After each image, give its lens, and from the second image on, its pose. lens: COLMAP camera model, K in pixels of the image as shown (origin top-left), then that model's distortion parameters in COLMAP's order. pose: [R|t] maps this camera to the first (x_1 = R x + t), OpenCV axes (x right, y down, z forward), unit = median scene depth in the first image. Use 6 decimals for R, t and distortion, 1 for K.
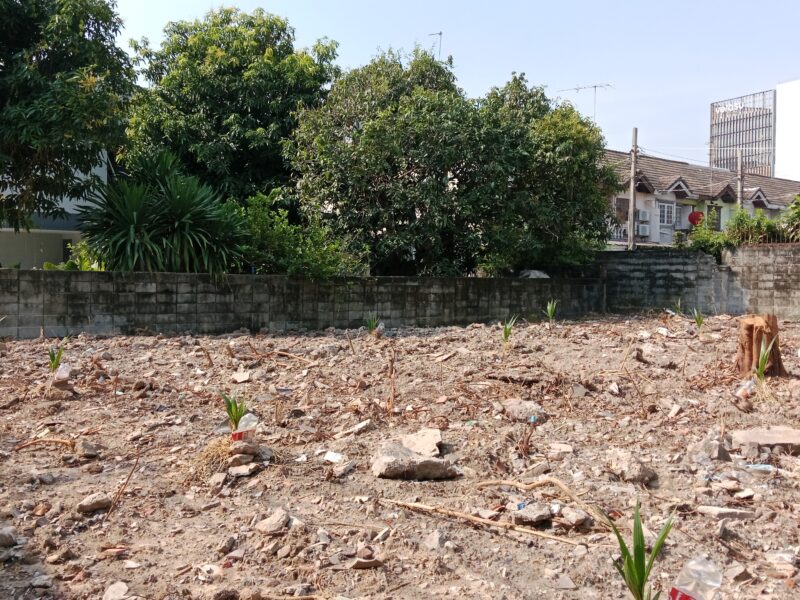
lens RADIAL K [[816.4, 0, 400.0], [0, 816.4, 300.0], [0, 0, 1]] dist [0.125373, -0.297761]
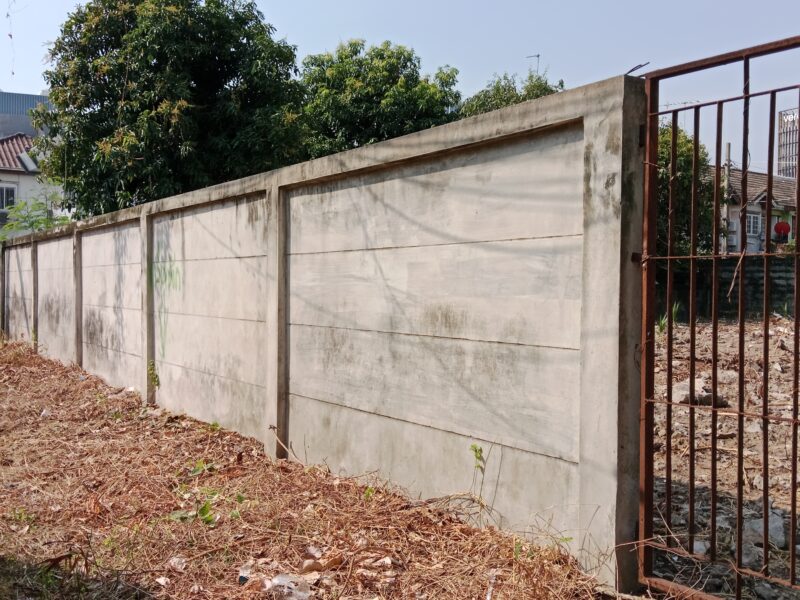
lens RADIAL K [[833.7, 0, 400.0], [0, 833.7, 300.0], [0, 0, 1]] dist [0.093752, -0.301324]
pose [[0.998187, -0.000838, -0.060185, -0.090621], [-0.000078, 0.999884, -0.015211, 0.010002], [0.060190, 0.015188, 0.998071, -0.116242]]
